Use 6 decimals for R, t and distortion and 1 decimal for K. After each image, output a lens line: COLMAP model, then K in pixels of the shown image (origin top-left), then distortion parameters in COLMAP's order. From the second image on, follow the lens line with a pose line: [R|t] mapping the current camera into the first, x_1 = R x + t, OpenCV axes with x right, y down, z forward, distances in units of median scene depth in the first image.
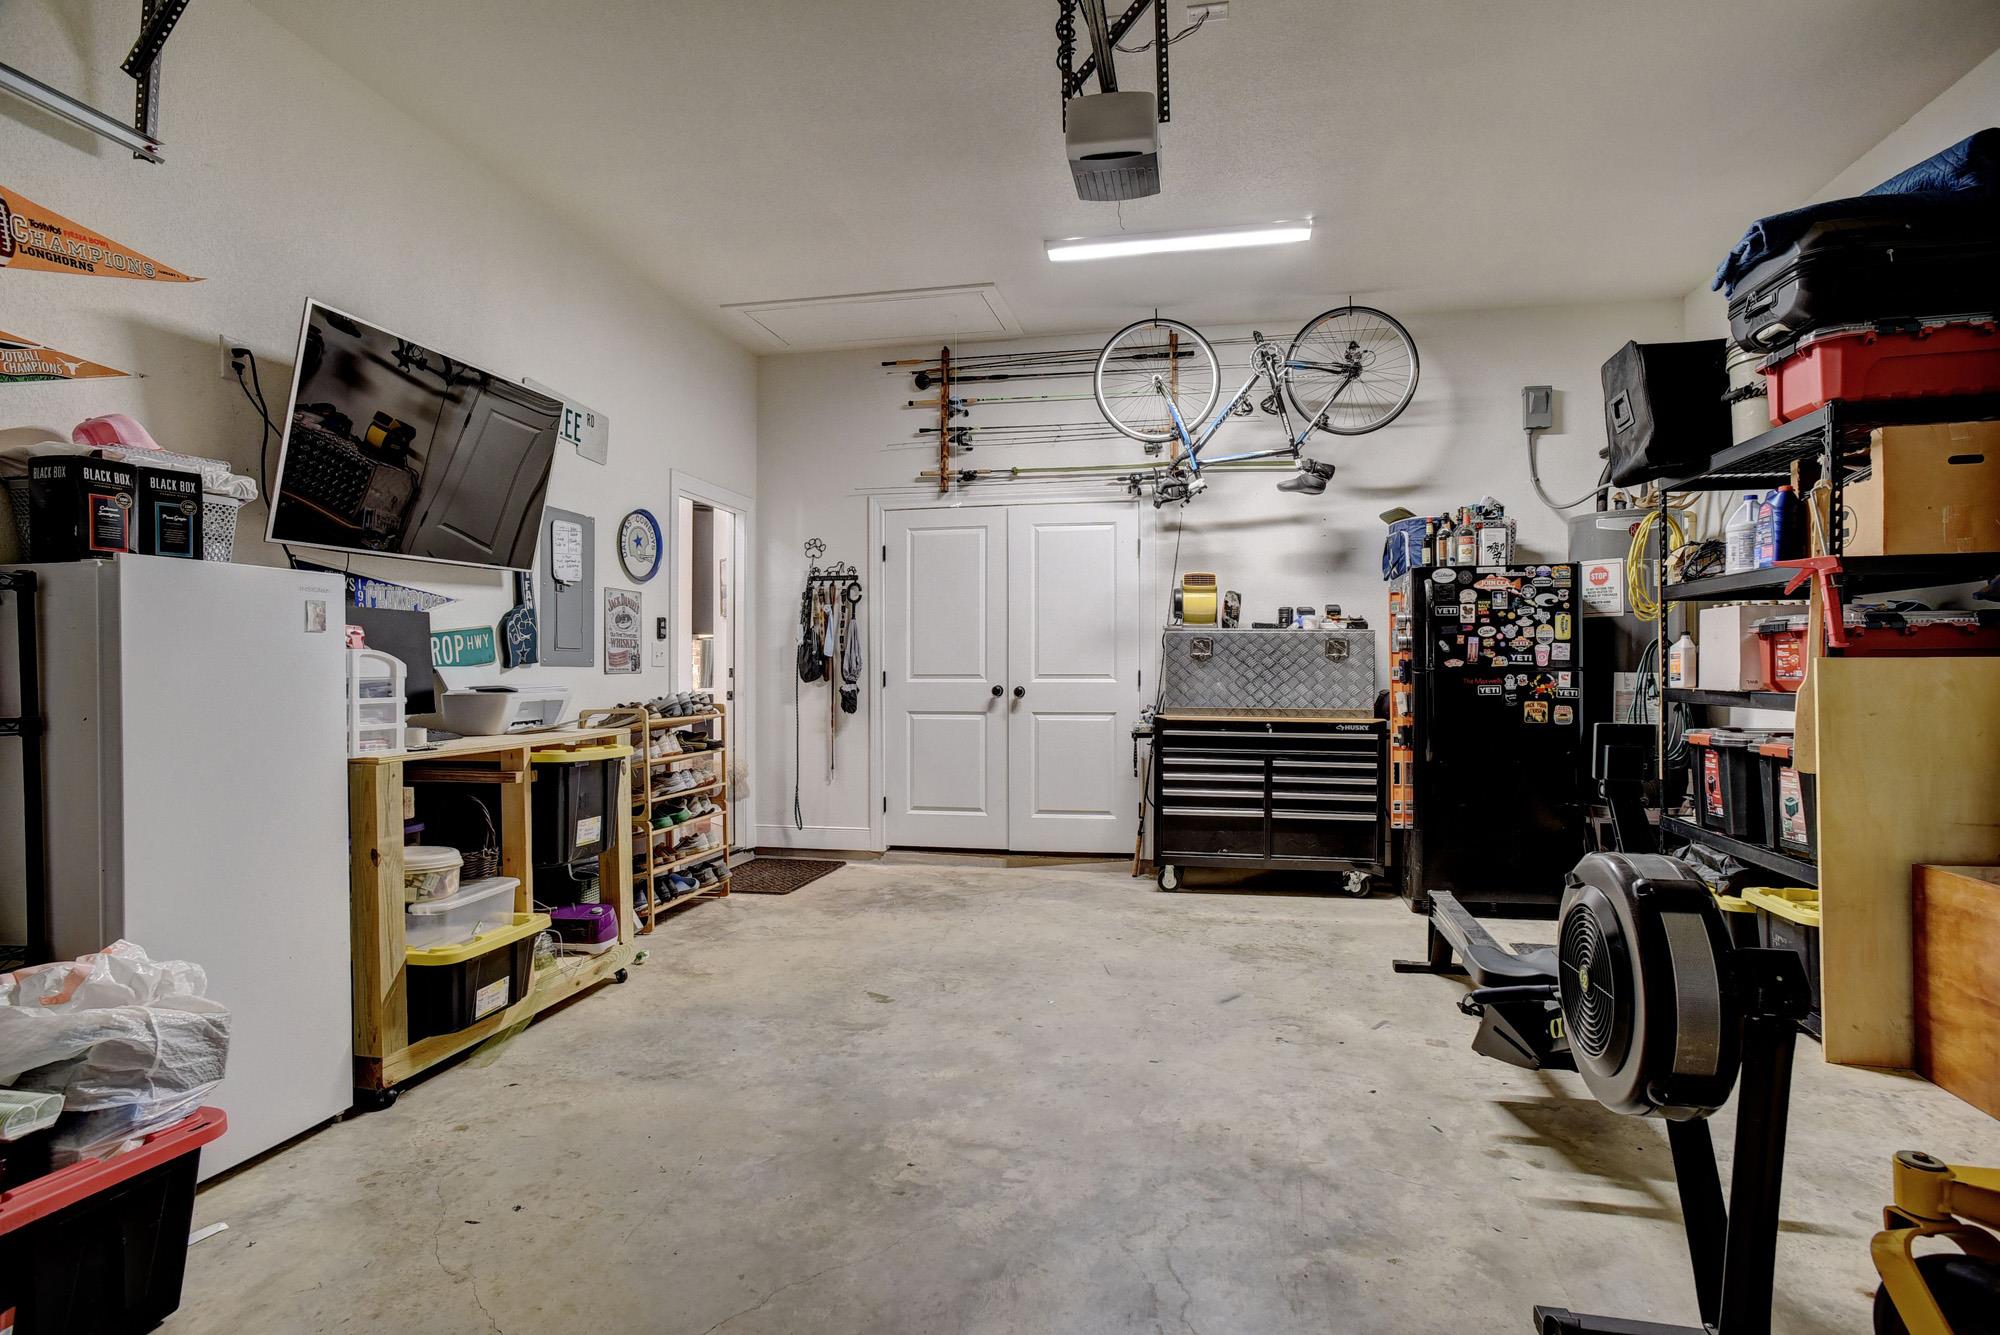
lens RADIAL K [[1059.8, 0, 1005.4], [0, 1059.8, 672.4], [0, 0, 1]] dist [-0.032259, 0.015781]
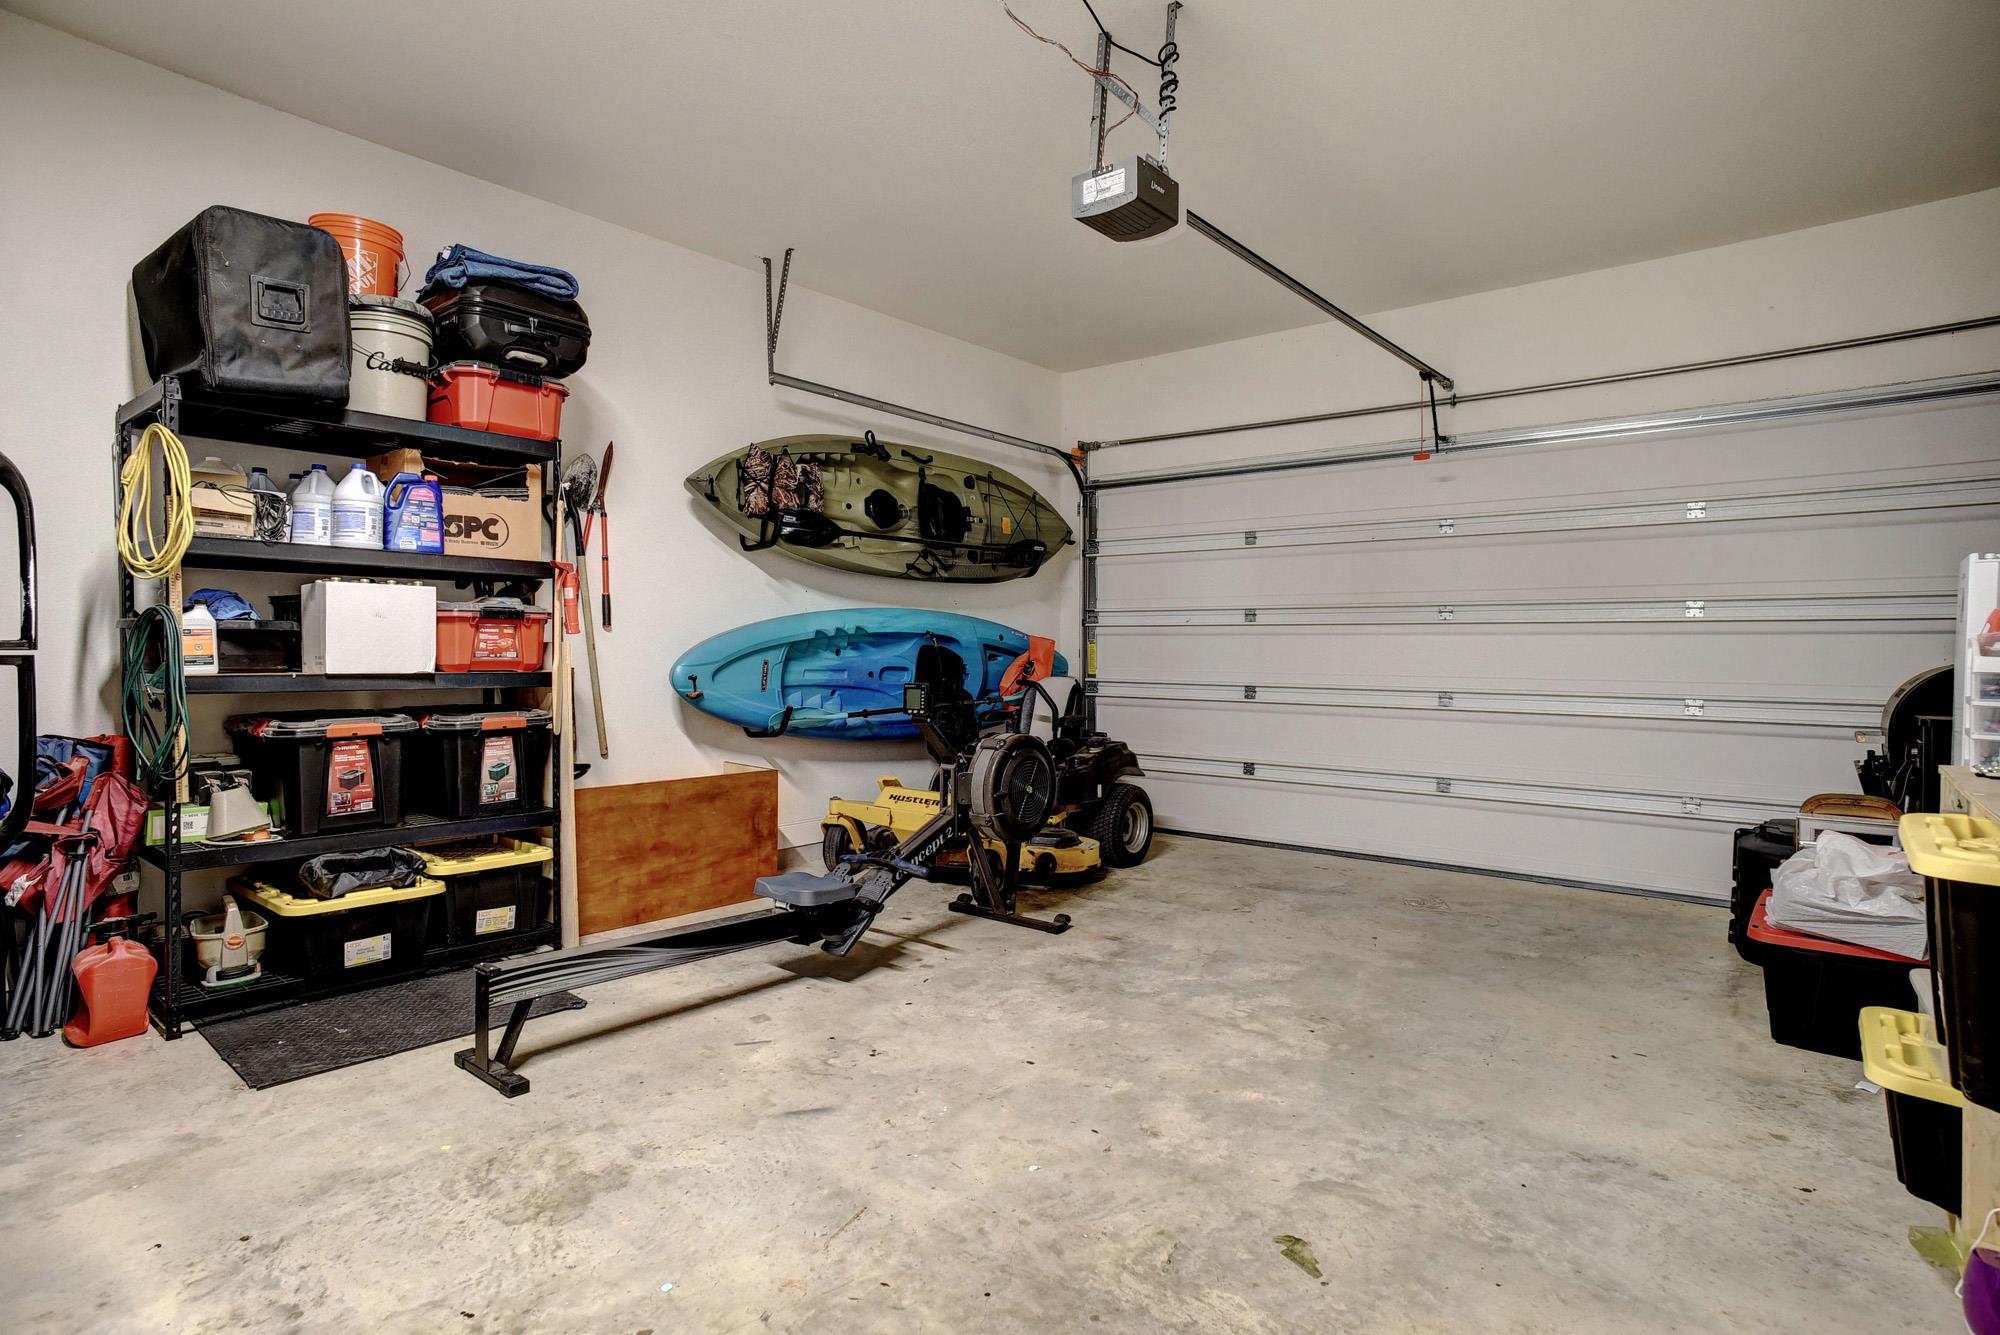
lens RADIAL K [[1059.8, 0, 1011.6], [0, 1059.8, 658.7], [0, 0, 1]] dist [-0.032259, 0.015781]
pose [[-0.892092, -0.008820, 0.451768, -0.304018], [-0.006125, 0.999954, 0.007428, -0.006891], [-0.451812, 0.003860, -0.892105, 2.058854]]
